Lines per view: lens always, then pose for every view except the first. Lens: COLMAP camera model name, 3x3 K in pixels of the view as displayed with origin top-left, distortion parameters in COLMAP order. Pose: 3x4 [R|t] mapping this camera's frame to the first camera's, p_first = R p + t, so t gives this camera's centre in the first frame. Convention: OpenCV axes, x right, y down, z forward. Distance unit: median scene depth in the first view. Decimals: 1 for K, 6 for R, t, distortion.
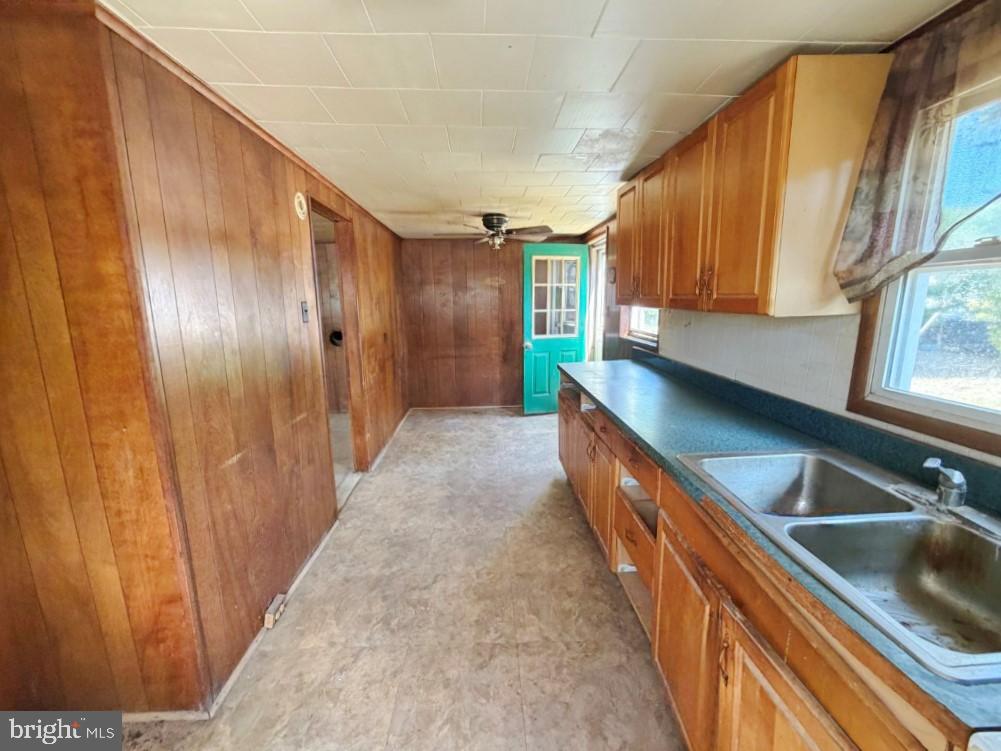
lens RADIAL K [[407.6, 0, 498.0], [0, 407.6, 377.1], [0, 0, 1]] dist [0.002058, 0.000499]
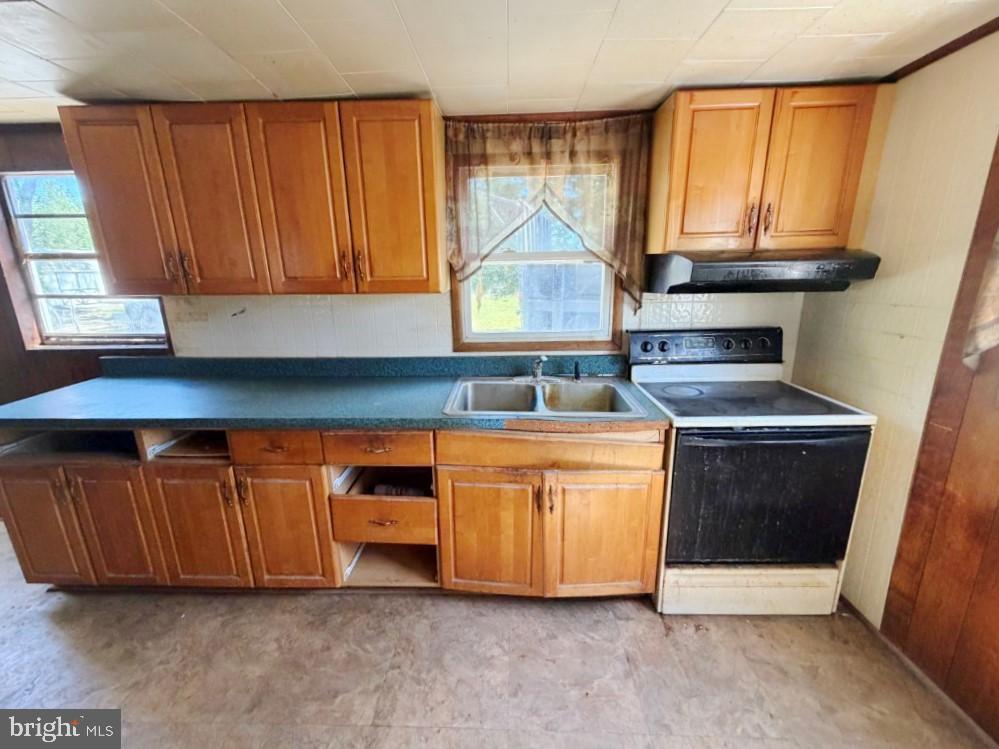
lens RADIAL K [[406.7, 0, 497.0], [0, 406.7, 376.1], [0, 0, 1]] dist [0.002058, 0.000499]
pose [[0.076155, -0.236145, 0.968729, -0.556696], [0.203462, 0.954789, 0.216752, -0.114417], [-0.976117, 0.180593, 0.120758, 0.569838]]
